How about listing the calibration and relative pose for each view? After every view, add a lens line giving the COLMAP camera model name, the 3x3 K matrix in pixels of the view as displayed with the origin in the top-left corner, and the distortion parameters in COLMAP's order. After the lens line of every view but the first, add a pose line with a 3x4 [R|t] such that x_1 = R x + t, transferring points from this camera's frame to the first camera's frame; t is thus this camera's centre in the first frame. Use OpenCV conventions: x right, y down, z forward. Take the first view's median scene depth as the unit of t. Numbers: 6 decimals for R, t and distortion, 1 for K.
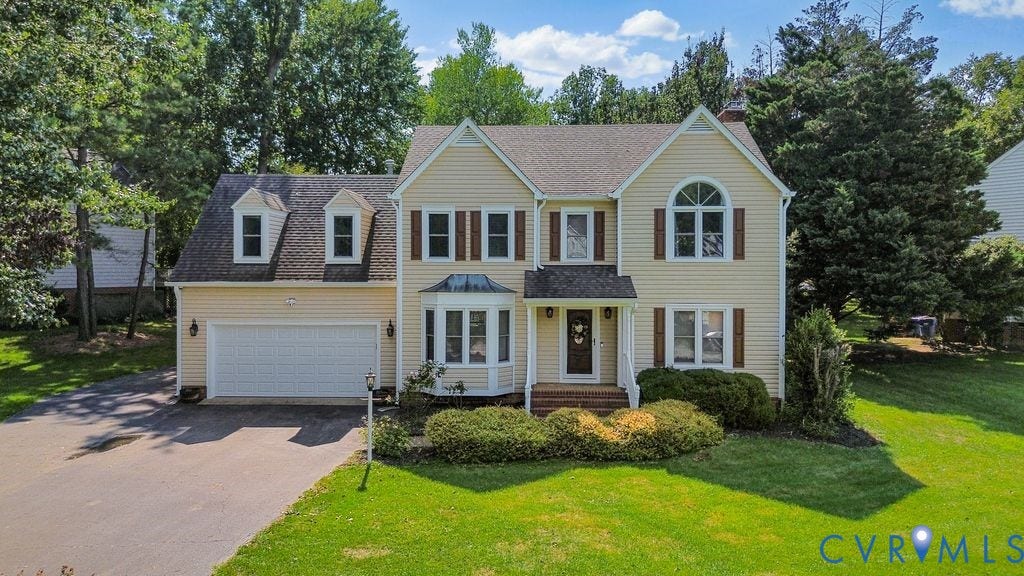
lens RADIAL K [[729.3, 0, 522.9], [0, 729.3, 272.0], [0, 0, 1]] dist [0.044627, -0.003160]
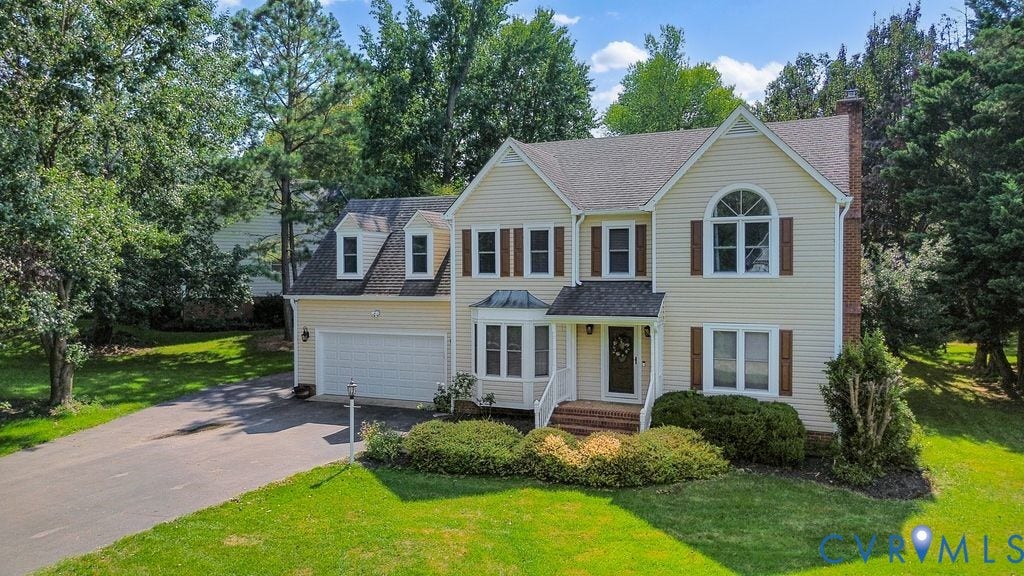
lens RADIAL K [[725.3, 0, 512.0], [0, 725.3, 288.0], [0, 0, 1]] dist [0.058046, -0.048490]
pose [[0.928989, 0.002515, -0.370099, 0.306495], [0.003061, 0.999891, 0.014477, -0.014735], [0.370095, -0.014582, 0.928879, 0.049864]]
